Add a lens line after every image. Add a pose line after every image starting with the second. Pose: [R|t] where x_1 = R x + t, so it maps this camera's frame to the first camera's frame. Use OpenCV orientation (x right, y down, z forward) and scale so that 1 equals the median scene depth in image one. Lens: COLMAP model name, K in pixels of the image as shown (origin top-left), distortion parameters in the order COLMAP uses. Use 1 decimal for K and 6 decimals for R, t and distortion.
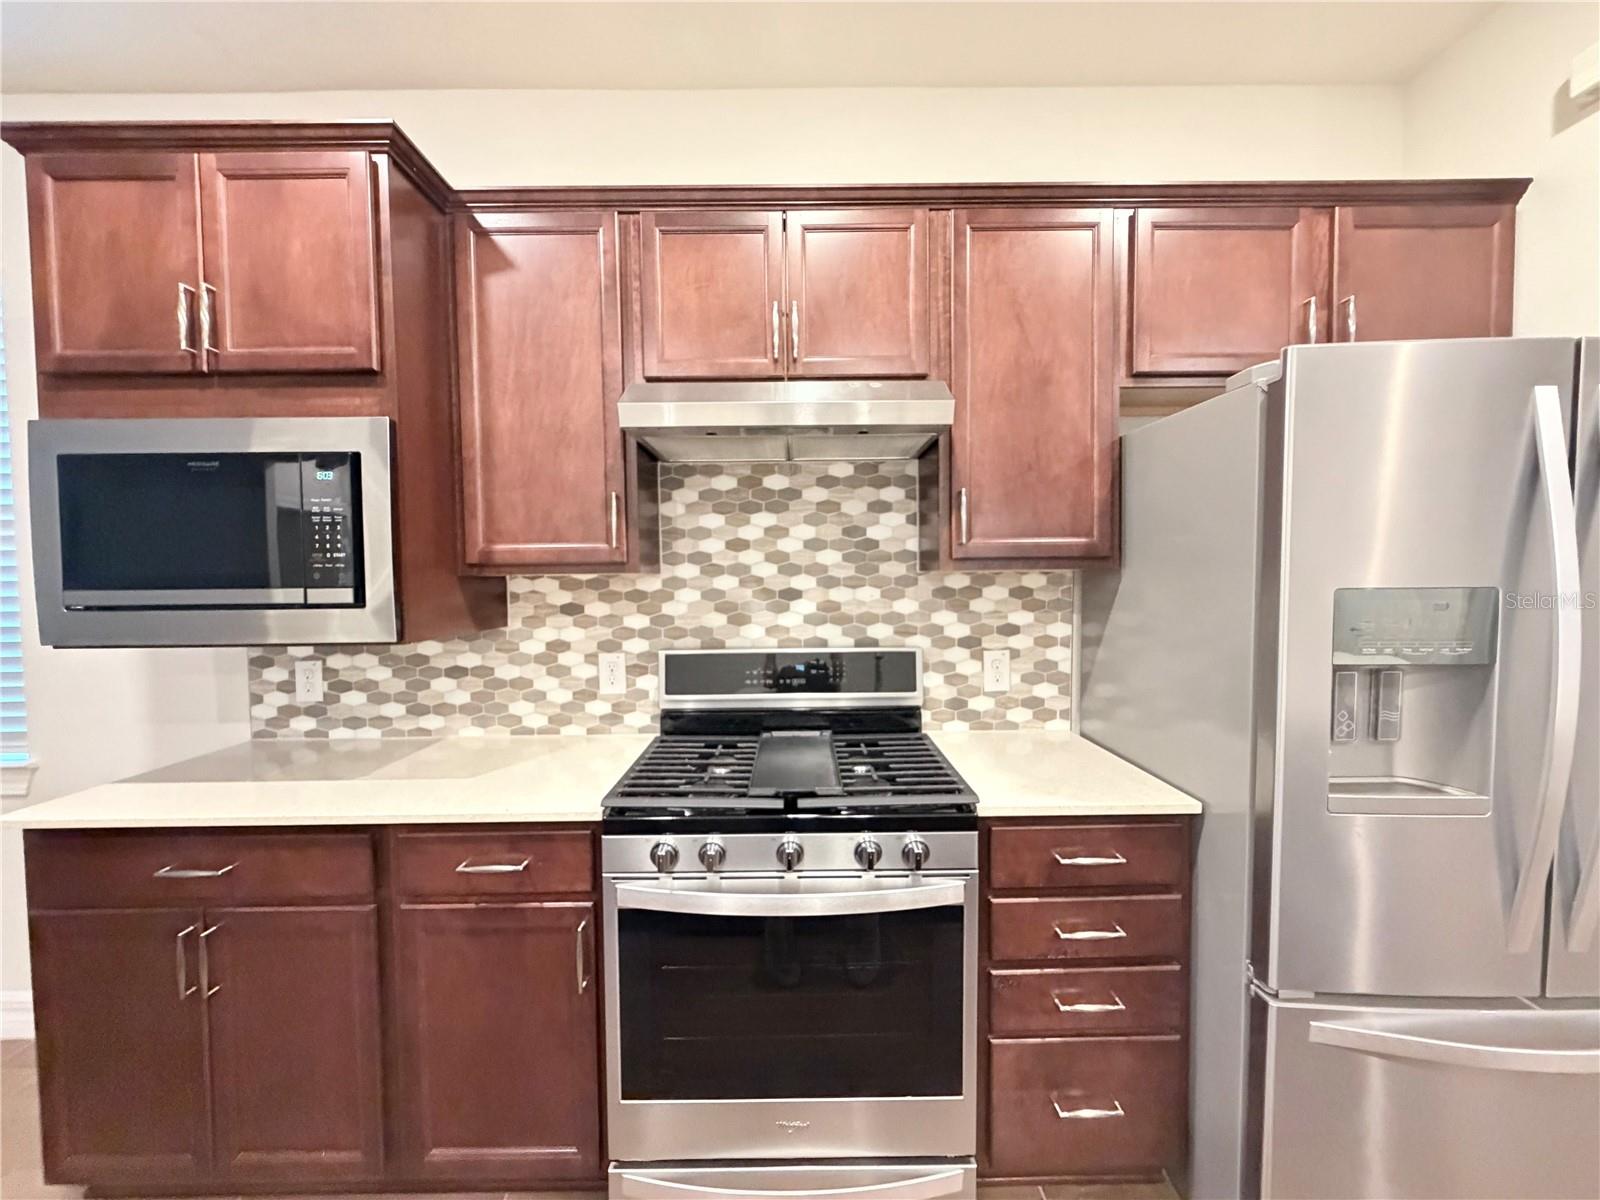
lens RADIAL K [[644.4, 0, 800.0], [0, 644.4, 600.0], [0, 0, 1]] dist [0.001459, -0.000288]
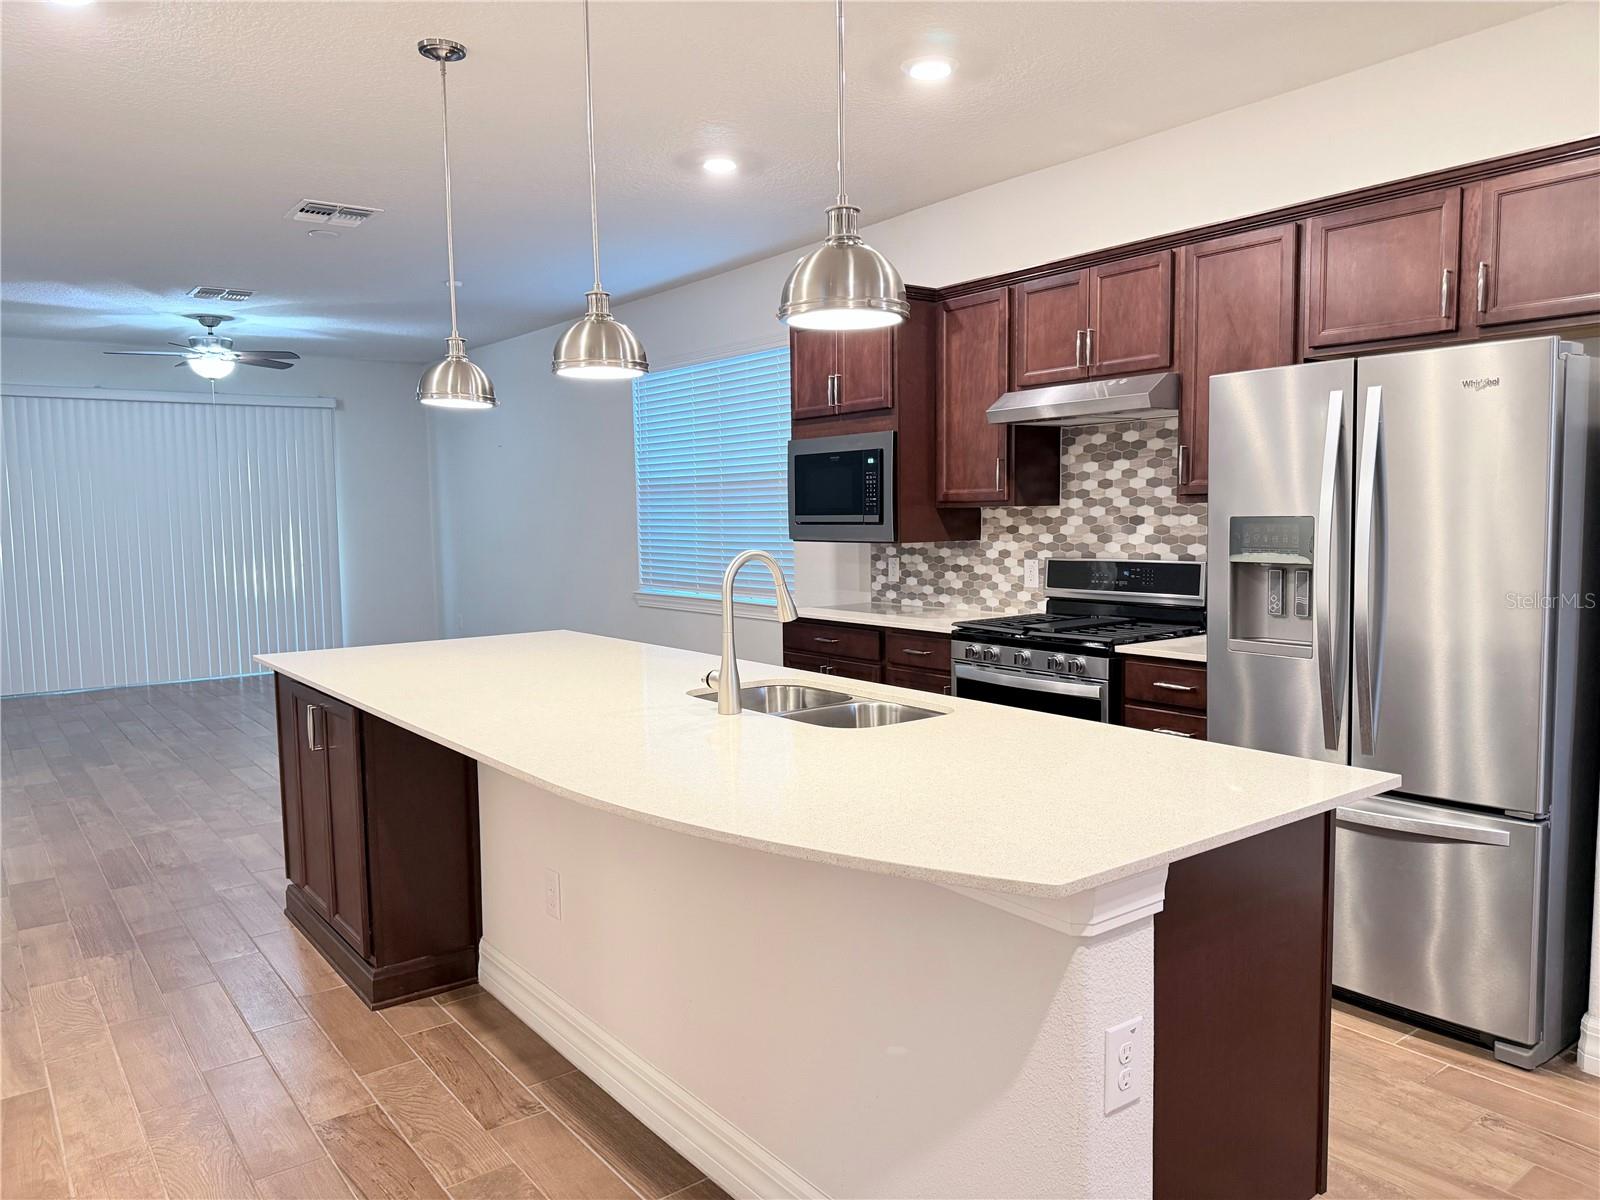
lens RADIAL K [[1132.9, 0, 800.0], [0, 1132.9, 600.0], [0, 0, 1]] dist [0.150599, -0.300815]
pose [[0.601440, 0.064051, -0.796346, 1.472438], [-0.019304, 0.997655, 0.065663, 0.013718], [0.798685, -0.024120, 0.601266, -0.995161]]
